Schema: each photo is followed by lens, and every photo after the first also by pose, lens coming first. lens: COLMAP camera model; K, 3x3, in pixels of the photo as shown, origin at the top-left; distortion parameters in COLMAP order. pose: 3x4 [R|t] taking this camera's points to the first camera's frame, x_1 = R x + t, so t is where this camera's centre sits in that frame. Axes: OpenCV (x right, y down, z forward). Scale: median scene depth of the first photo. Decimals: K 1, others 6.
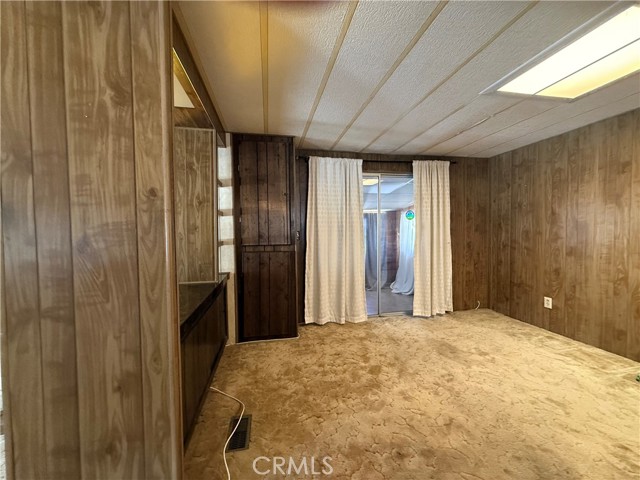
lens RADIAL K [[255.9, 0, 318.1], [0, 255.9, 239.0], [0, 0, 1]] dist [-0.000747, 0.001004]
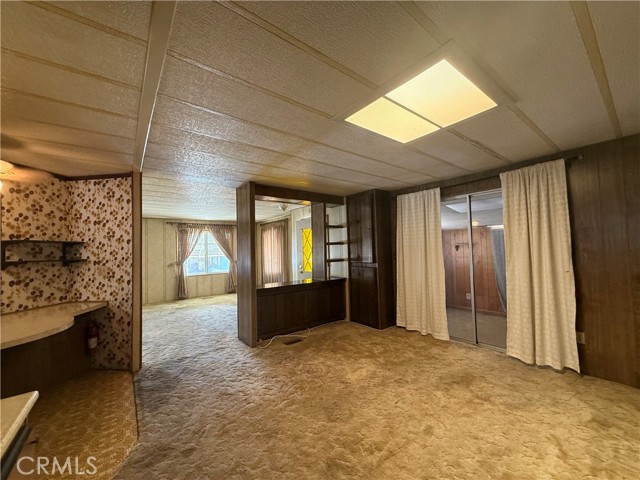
lens RADIAL K [[255.9, 0, 318.1], [0, 255.9, 240.8], [0, 0, 1]] dist [-0.000747, 0.001004]
pose [[0.439701, -0.025962, -0.897769, 0.990767], [-0.005590, 0.999484, -0.031641, -0.053468], [0.898127, 0.018931, 0.439329, 0.075202]]
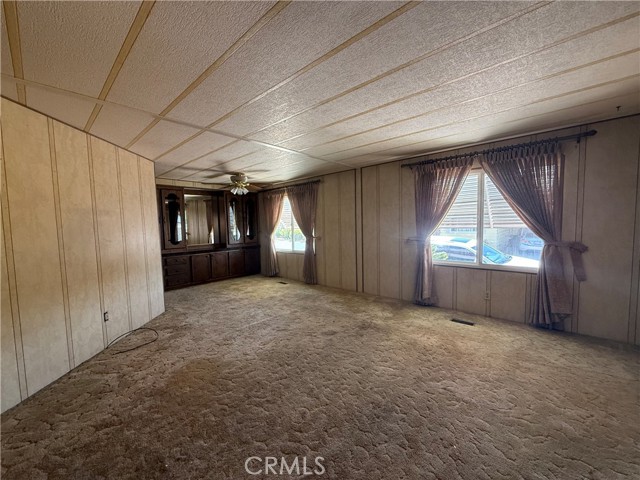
lens RADIAL K [[255.9, 0, 317.4], [0, 255.9, 239.9], [0, 0, 1]] dist [-0.000747, 0.001004]
pose [[-0.800679, 0.070341, -0.594949, -0.535388], [0.016363, 0.995281, 0.095650, -0.037738], [0.598870, 0.066849, -0.798052, 0.681922]]
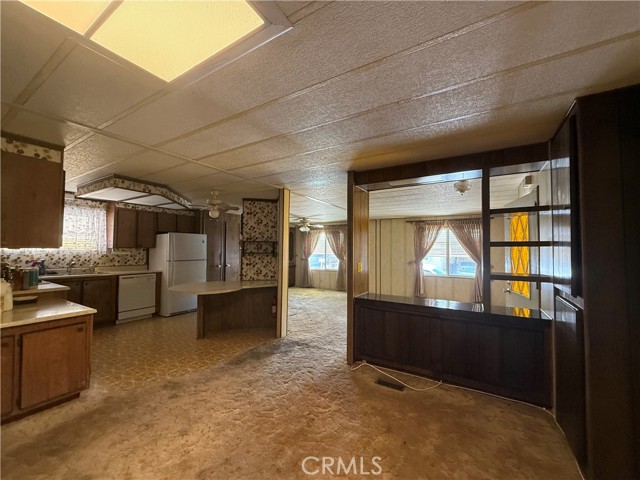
lens RADIAL K [[255.9, 0, 320.5], [0, 255.9, 240.5], [0, 0, 1]] dist [-0.000747, 0.001004]
pose [[-0.677925, -0.015843, -0.734960, 0.627623], [-0.020143, 0.999793, -0.002972, -0.082052], [0.734855, 0.012790, -0.678103, 0.905585]]
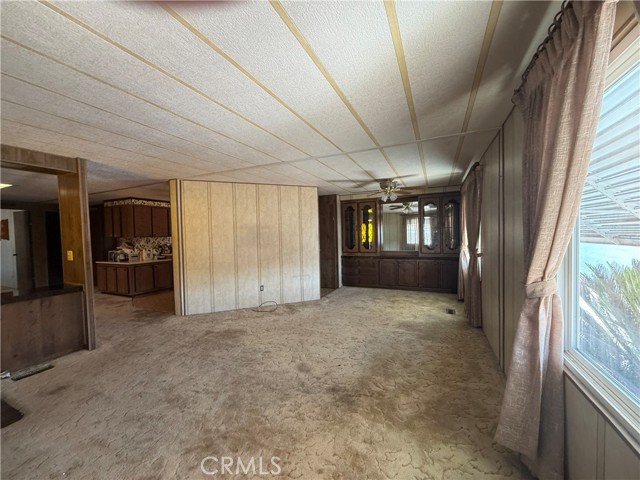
lens RADIAL K [[255.9, 0, 321.3], [0, 255.9, 238.2], [0, 0, 1]] dist [-0.000747, 0.001004]
pose [[-0.814702, 0.022552, 0.579441, -1.669870], [0.052700, 0.997988, 0.035254, -0.030977], [-0.577480, 0.059259, -0.814251, 0.563964]]
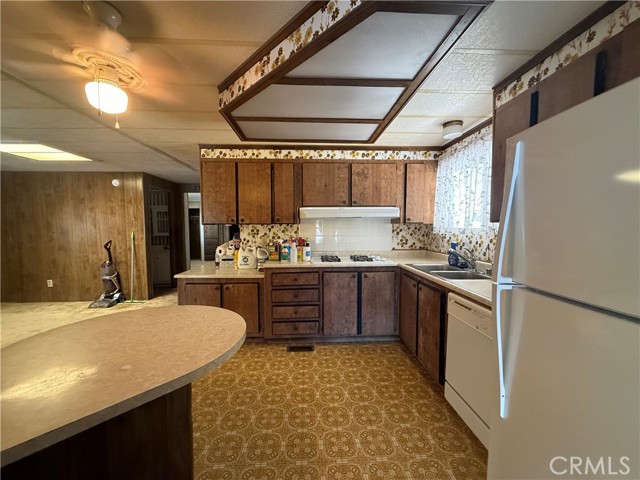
lens RADIAL K [[255.9, 0, 316.9], [0, 255.9, 239.2], [0, 0, 1]] dist [-0.000747, 0.001004]
pose [[0.155042, -0.044581, 0.986901, -0.313048], [0.033713, 0.998638, 0.039815, -0.012606], [-0.987332, 0.027099, 0.156334, -0.769111]]
